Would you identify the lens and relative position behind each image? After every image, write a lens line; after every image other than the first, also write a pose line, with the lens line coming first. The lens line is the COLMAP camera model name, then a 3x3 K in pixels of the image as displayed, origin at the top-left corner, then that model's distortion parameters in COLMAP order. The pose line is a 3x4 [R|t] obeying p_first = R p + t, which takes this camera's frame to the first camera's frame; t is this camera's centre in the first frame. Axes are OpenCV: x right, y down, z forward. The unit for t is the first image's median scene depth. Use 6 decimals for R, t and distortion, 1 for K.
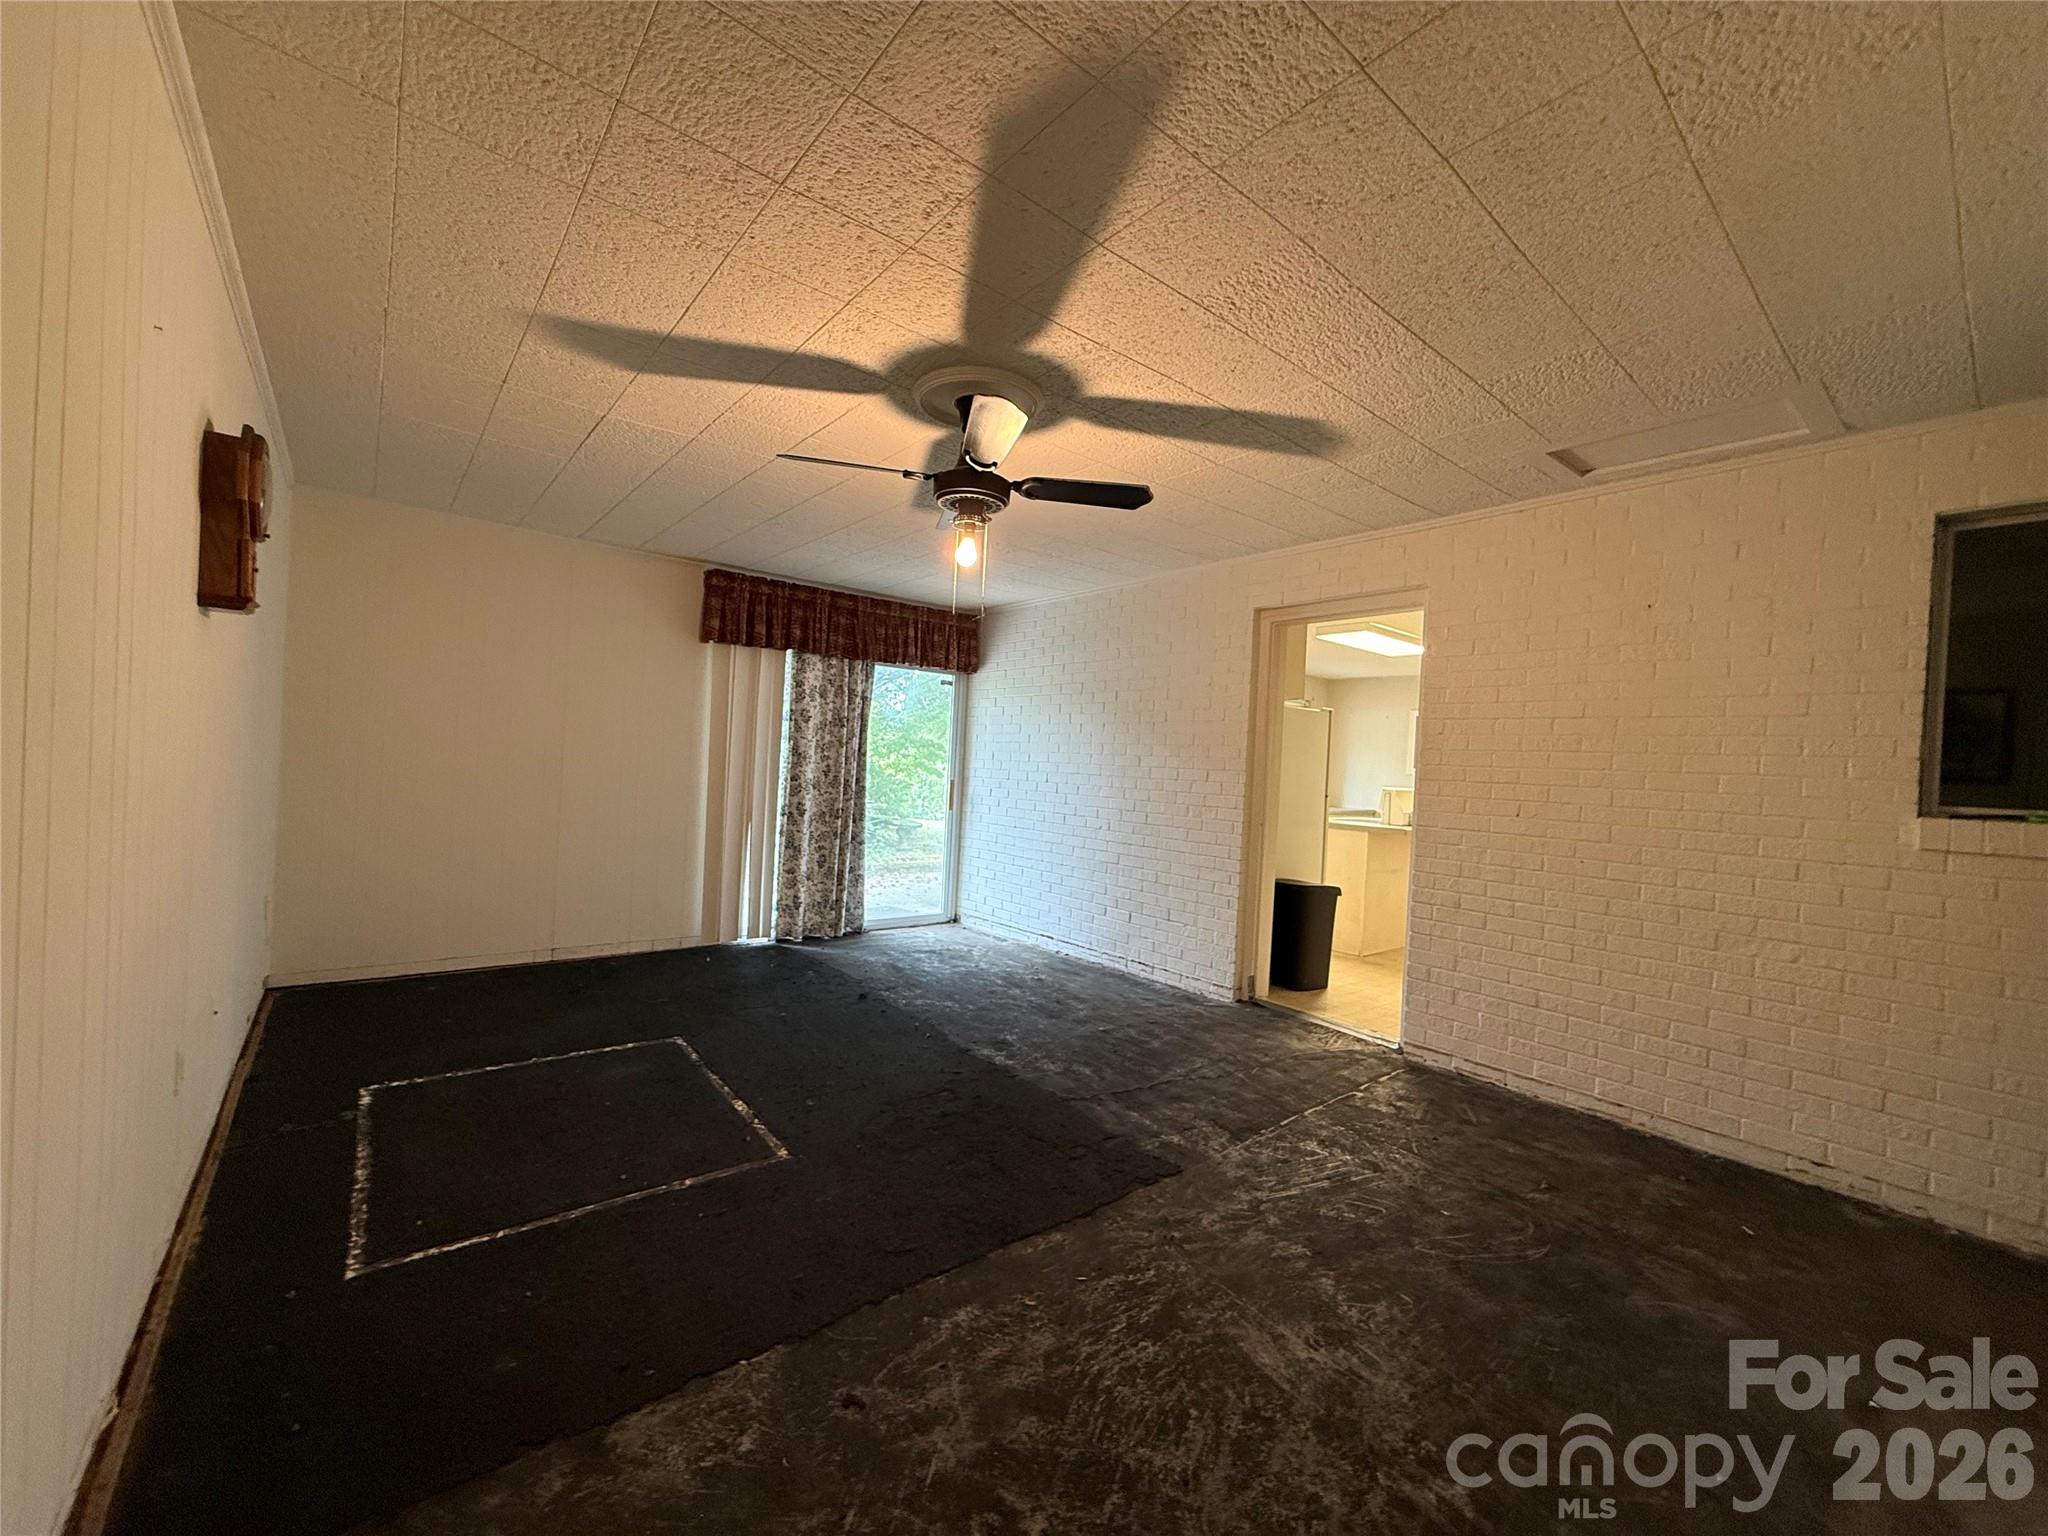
lens RADIAL K [[812.3, 0, 1023.0], [0, 812.3, 771.1], [0, 0, 1]] dist [-0.001306, 0.000457]
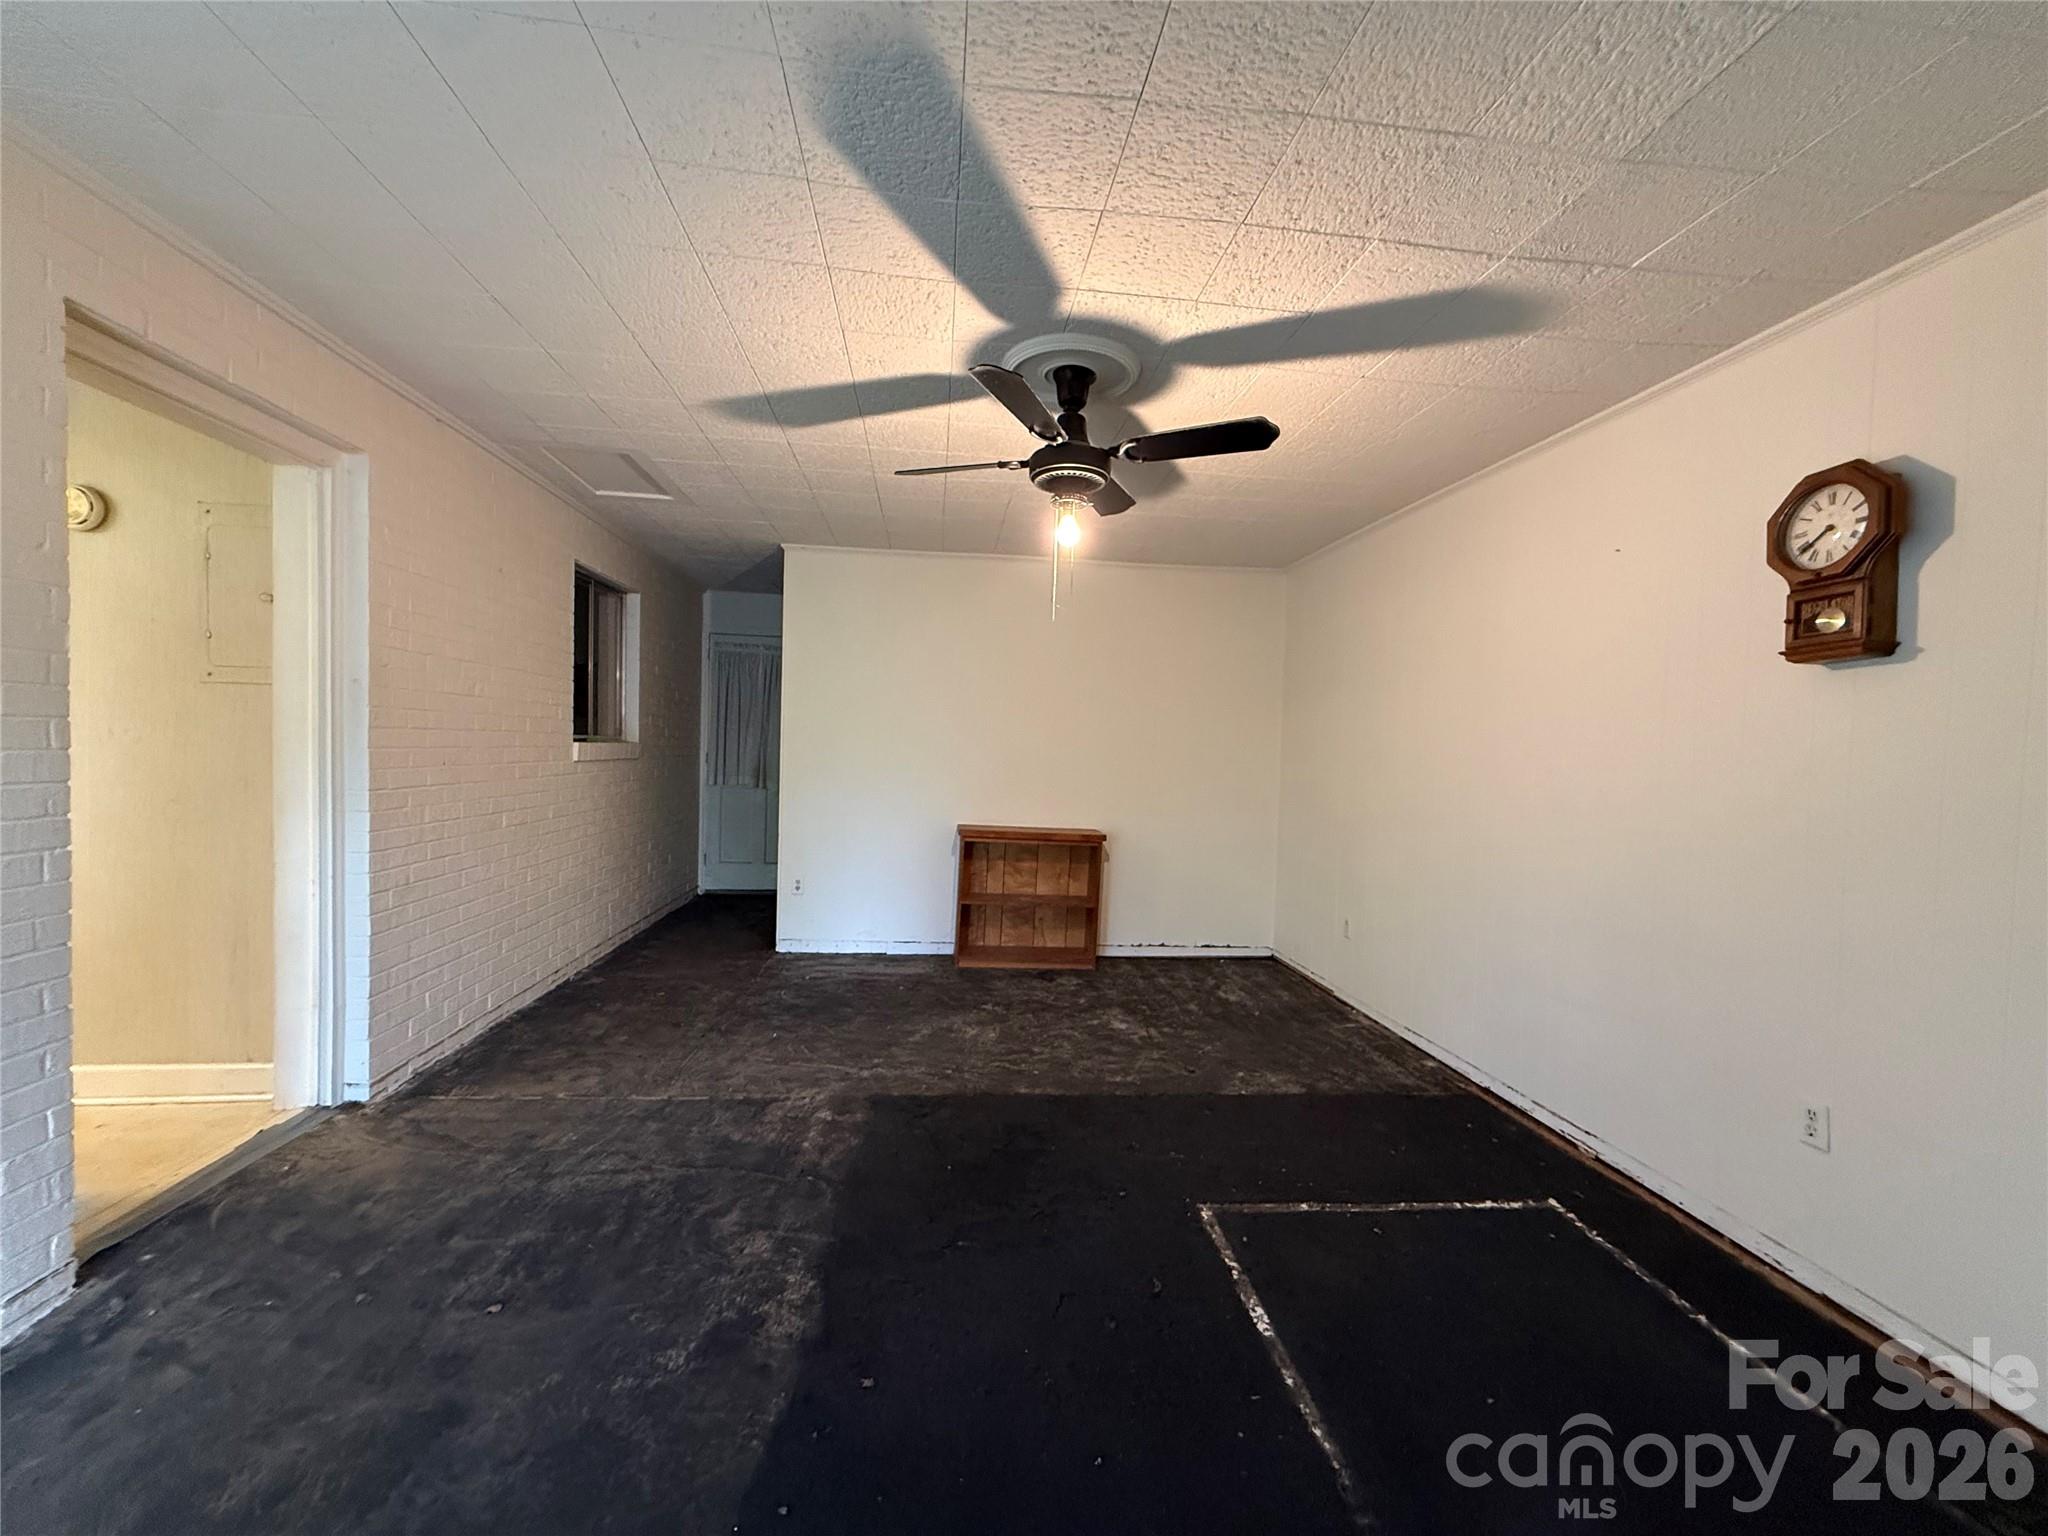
lens RADIAL K [[812.3, 0, 1023.0], [0, 812.3, 771.1], [0, 0, 1]] dist [-0.001306, 0.000457]
pose [[-0.835495, -0.092044, 0.541734, -0.500414], [-0.067503, 0.995596, 0.065051, -0.046795], [-0.545335, 0.017781, -0.838029, 1.634771]]
